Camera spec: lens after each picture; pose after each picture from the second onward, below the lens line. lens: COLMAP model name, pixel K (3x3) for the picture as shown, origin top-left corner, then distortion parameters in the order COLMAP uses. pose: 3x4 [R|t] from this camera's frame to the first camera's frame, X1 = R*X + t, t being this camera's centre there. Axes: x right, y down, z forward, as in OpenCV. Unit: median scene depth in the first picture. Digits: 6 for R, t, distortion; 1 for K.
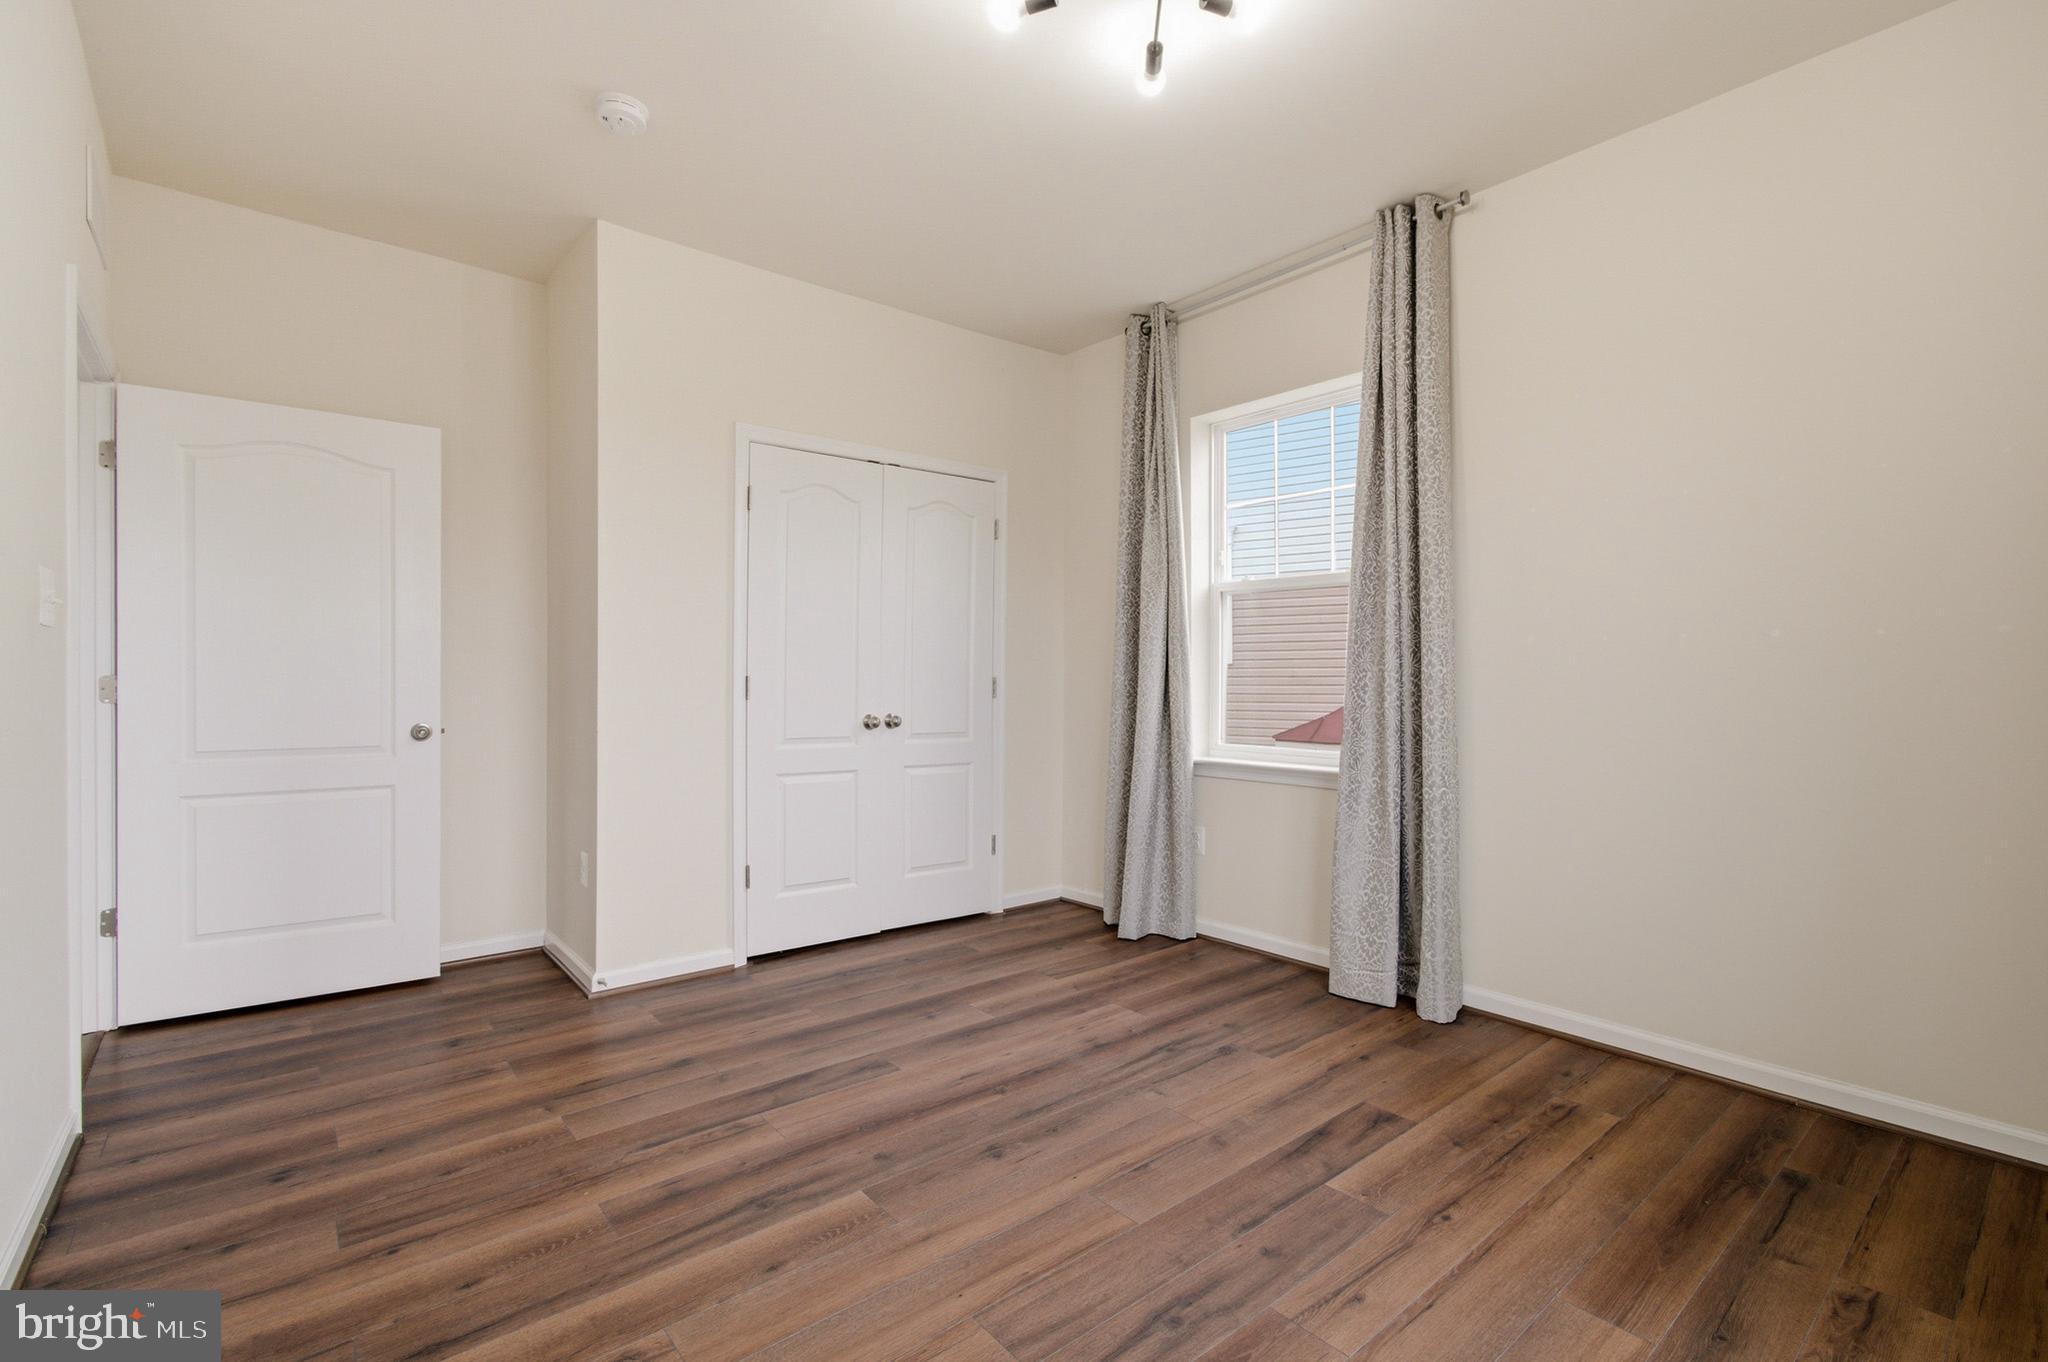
lens RADIAL K [[919.2, 0, 1023.2], [0, 919.2, 681.3], [0, 0, 1]] dist [-0.003452, 0.000035]
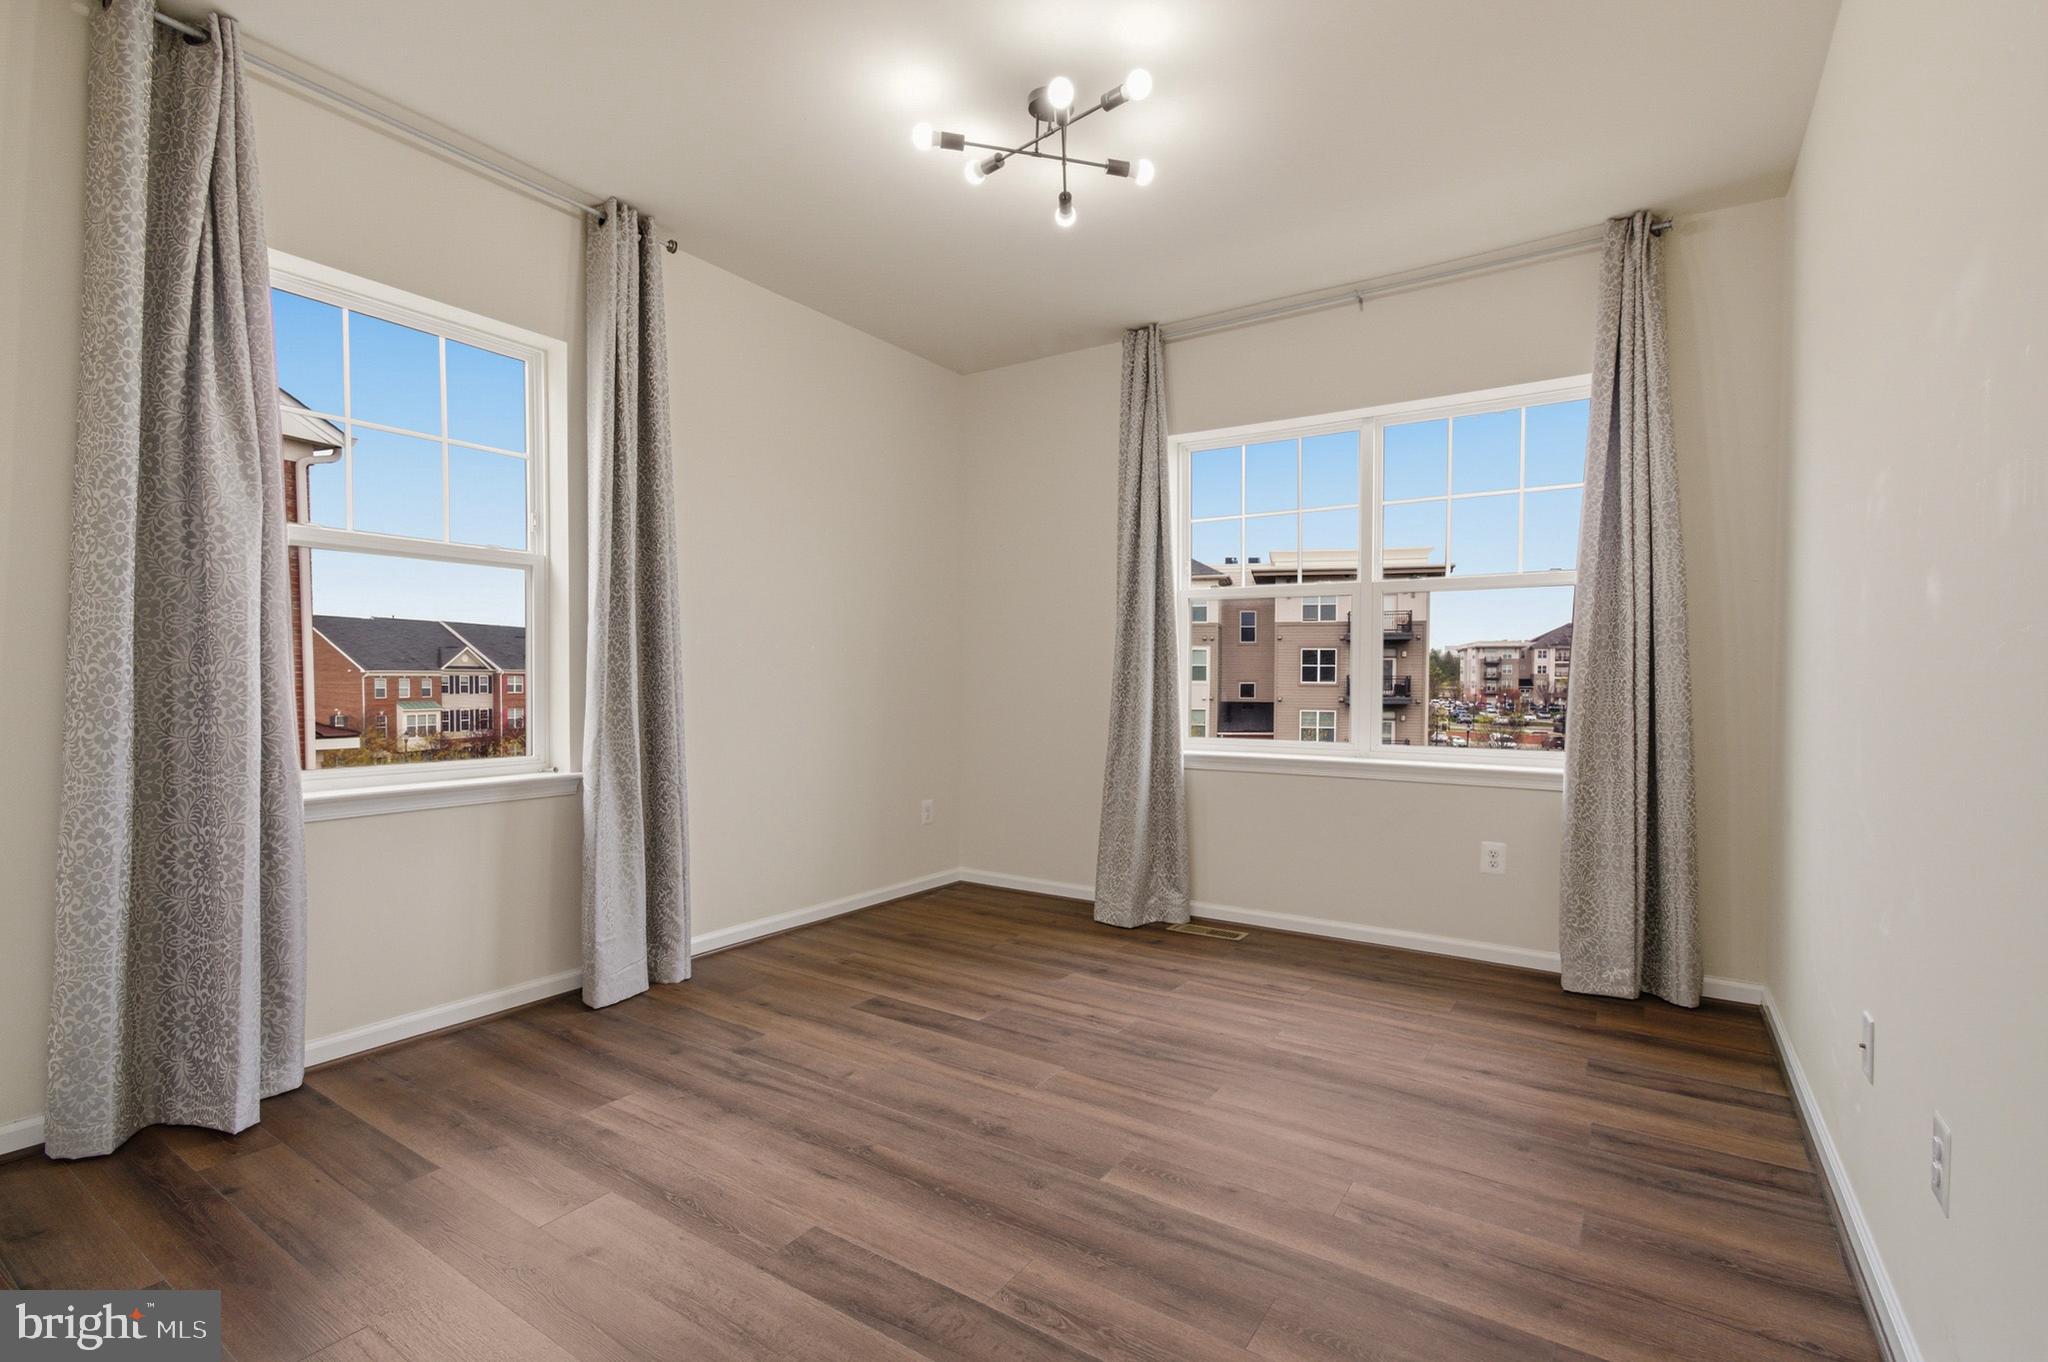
lens RADIAL K [[919.2, 0, 1025.8], [0, 919.2, 686.7], [0, 0, 1]] dist [-0.003452, 0.000035]
pose [[-0.283690, -0.012947, 0.958829, -0.899858], [-0.003770, 0.999916, 0.012387, -0.009368], [-0.958909, -0.000101, -0.283715, 1.089002]]
